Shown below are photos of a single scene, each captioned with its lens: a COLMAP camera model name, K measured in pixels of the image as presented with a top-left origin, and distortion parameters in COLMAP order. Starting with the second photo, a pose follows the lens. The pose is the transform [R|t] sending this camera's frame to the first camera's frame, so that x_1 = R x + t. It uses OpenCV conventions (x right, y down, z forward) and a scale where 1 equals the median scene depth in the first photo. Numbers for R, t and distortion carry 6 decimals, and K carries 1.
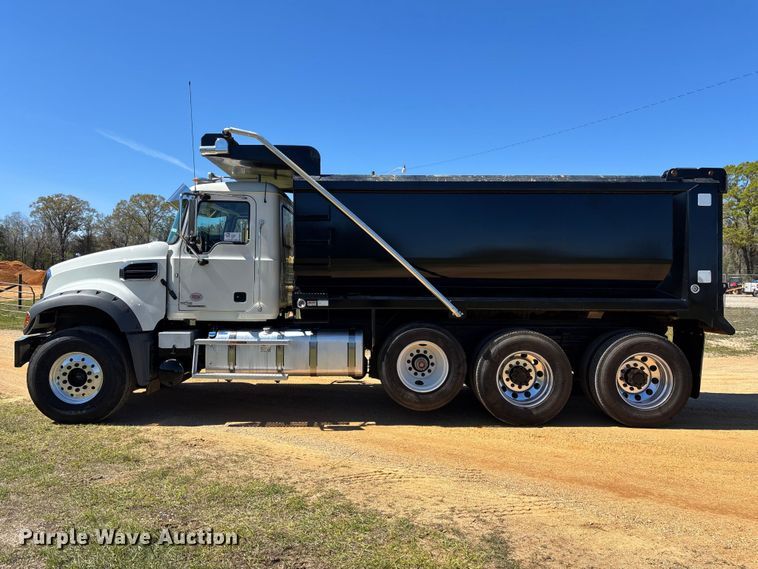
lens RADIAL K [[619.0, 0, 392.5], [0, 619.0, 294.4], [0, 0, 1]] dist [0.014108, 0.006185]
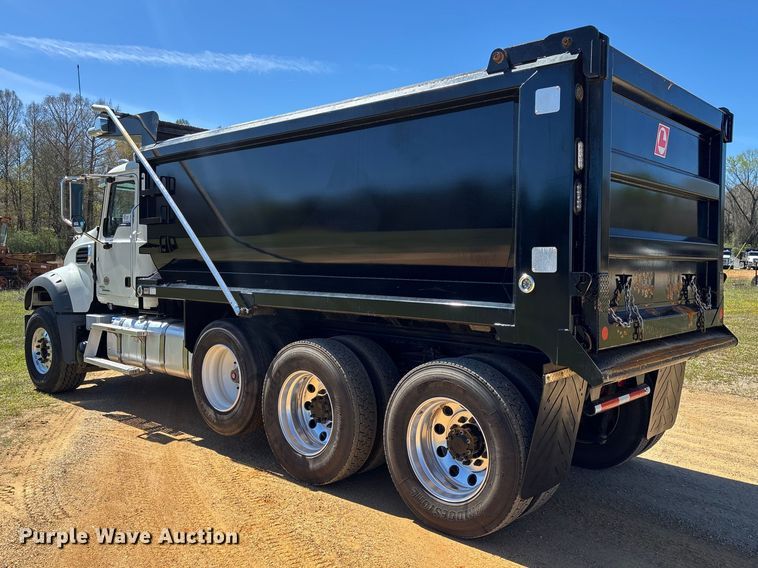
lens RADIAL K [[653.1, 0, 259.3], [0, 653.1, 286.1], [0, 0, 1]] dist [0.014408, 0.011472]
pose [[0.733998, 0.026782, -0.678623, 0.648734], [-0.024903, 0.999612, 0.012514, -0.007869], [0.678695, 0.007715, 0.734380, 0.444903]]
